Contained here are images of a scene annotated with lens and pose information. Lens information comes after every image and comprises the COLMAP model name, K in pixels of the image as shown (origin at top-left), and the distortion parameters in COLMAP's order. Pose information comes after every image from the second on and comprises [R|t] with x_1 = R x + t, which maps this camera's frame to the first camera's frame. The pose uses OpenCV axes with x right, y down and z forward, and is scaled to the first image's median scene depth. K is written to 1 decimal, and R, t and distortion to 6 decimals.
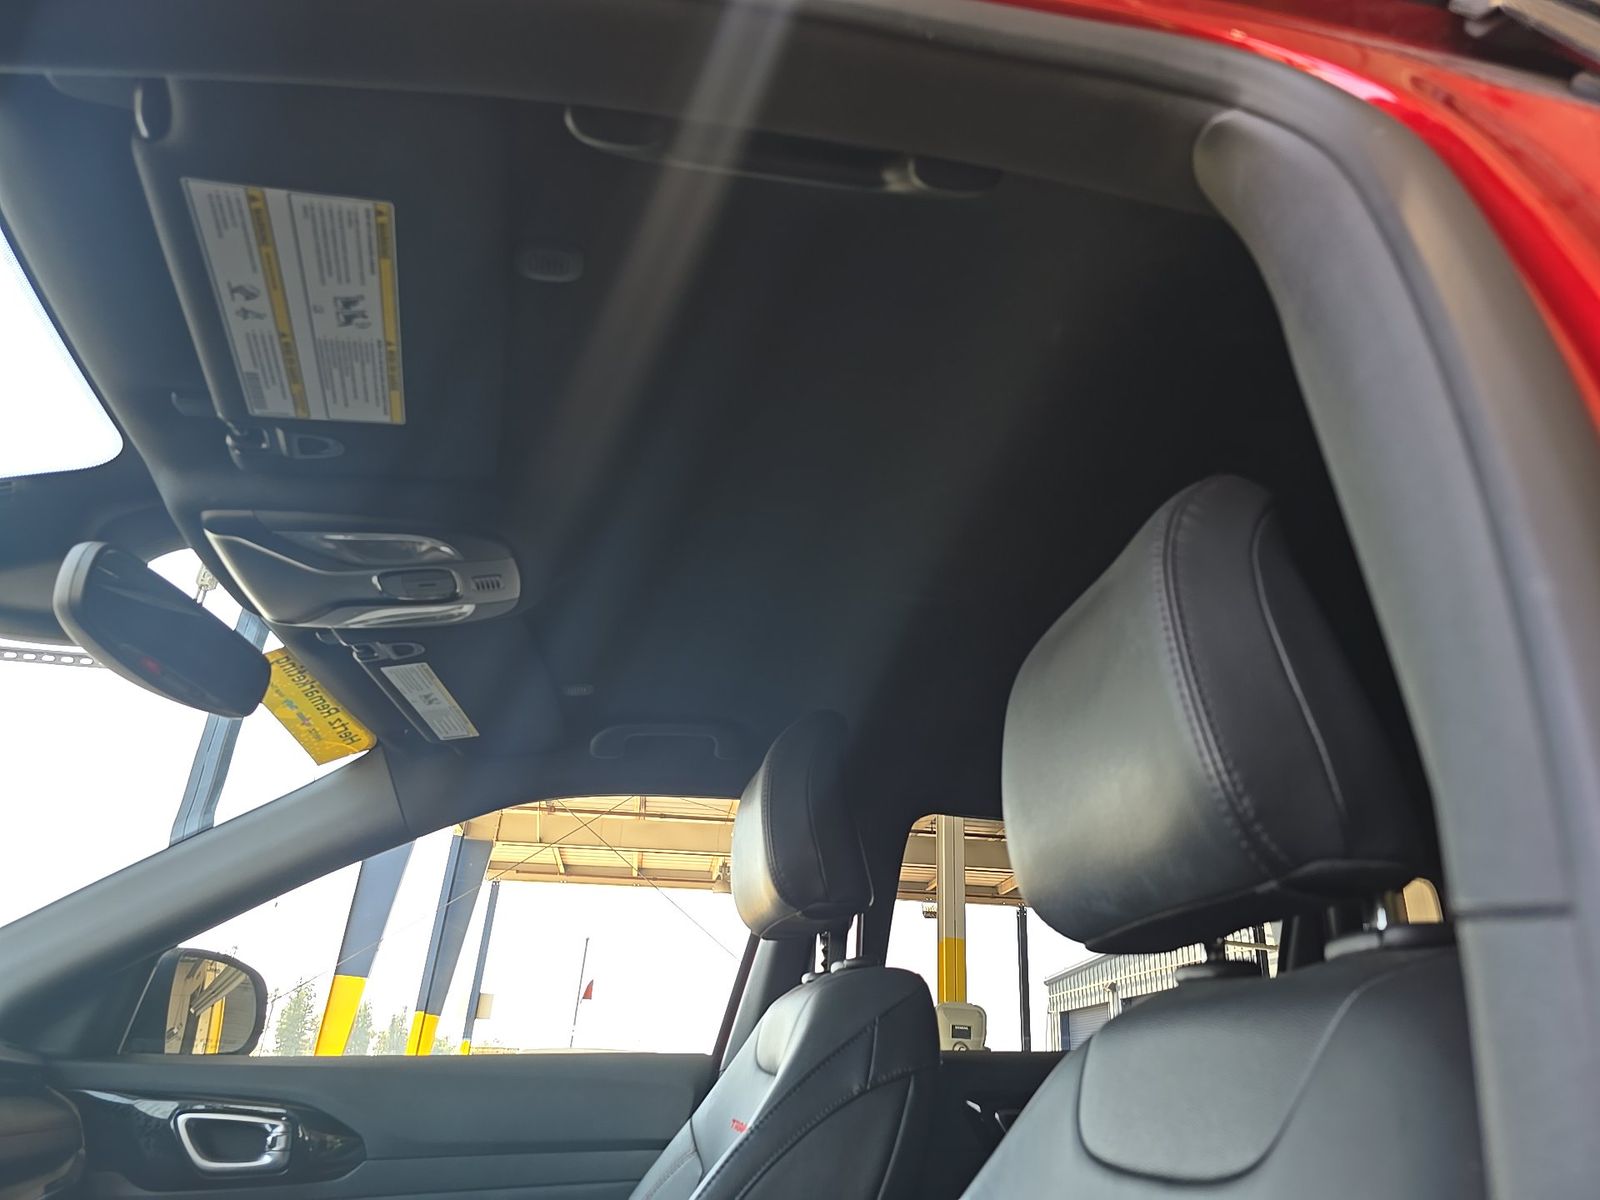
lens RADIAL K [[1086.6, 0, 806.5], [0, 1086.6, 591.0], [0, 0, 1]] dist [0.041710, -0.030535]
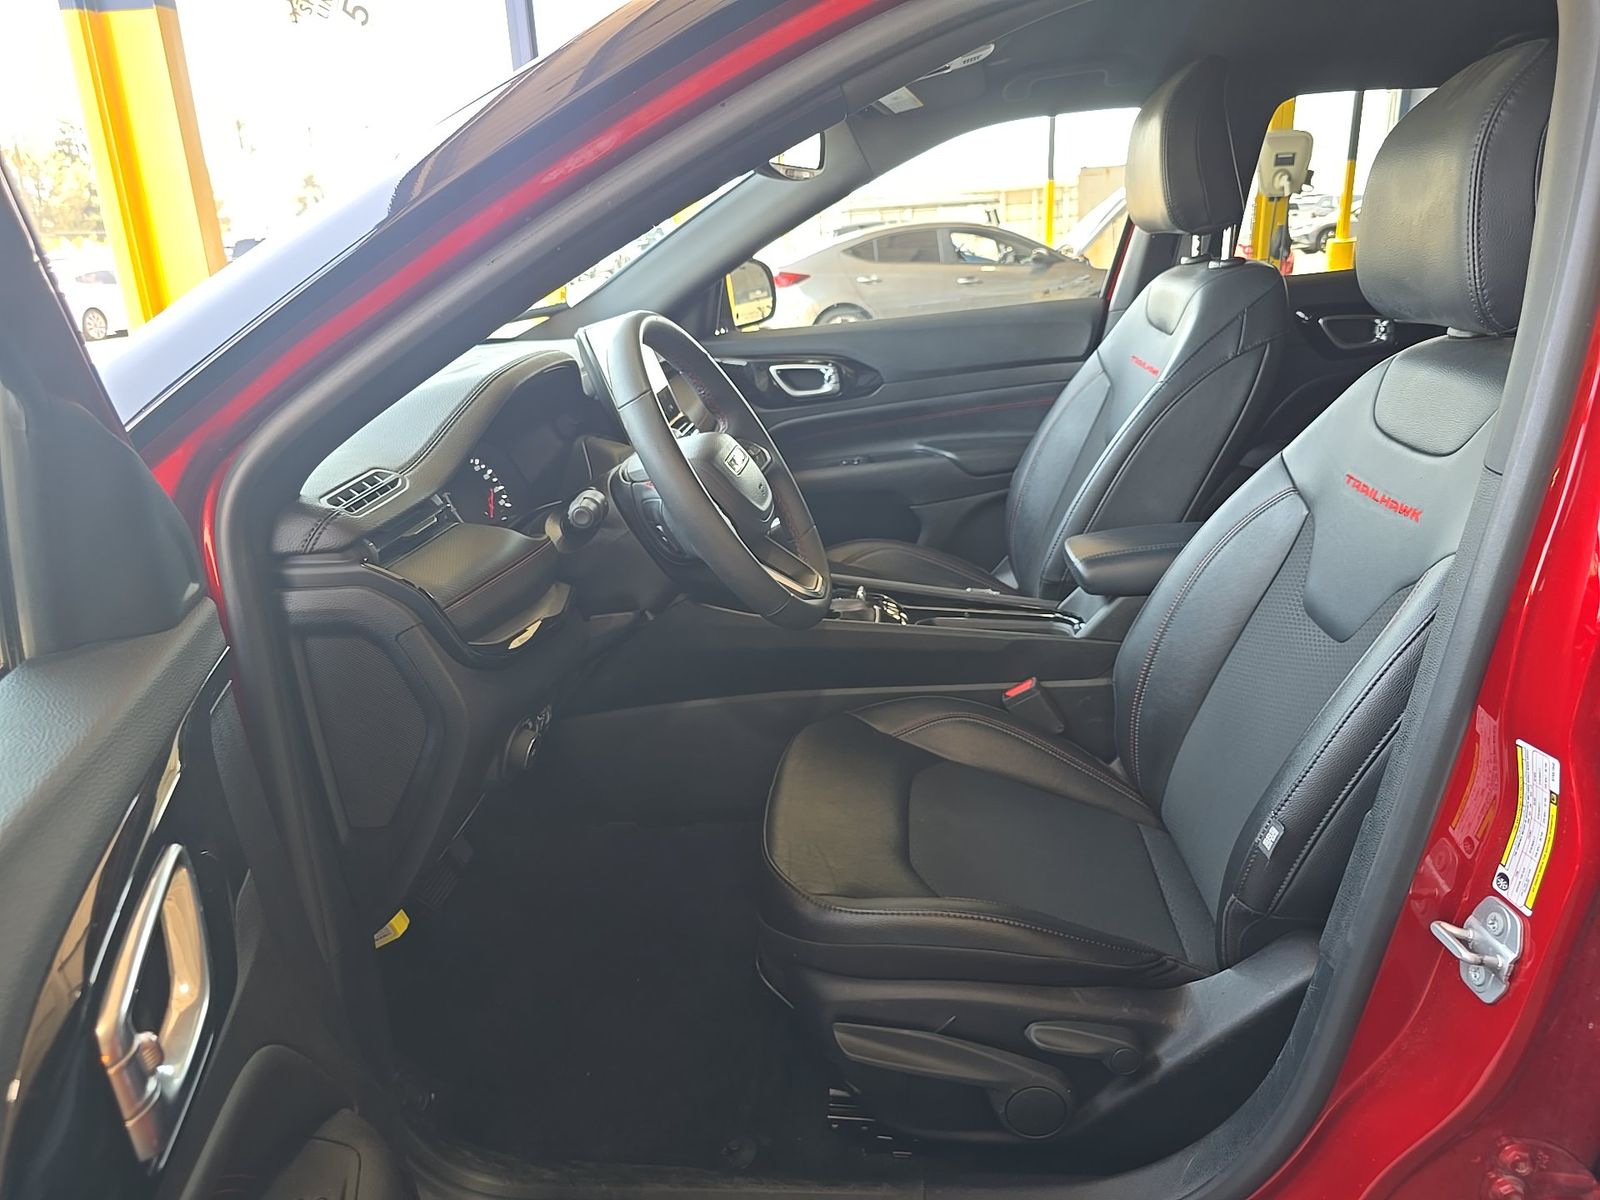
lens RADIAL K [[1086.6, 0, 806.5], [0, 1086.6, 591.0], [0, 0, 1]] dist [0.041710, -0.030535]
pose [[0.963707, -0.009158, -0.266804, -0.091542], [0.189723, 0.726598, 0.660349, -0.334358], [0.187812, -0.687002, 0.701965, -0.343536]]
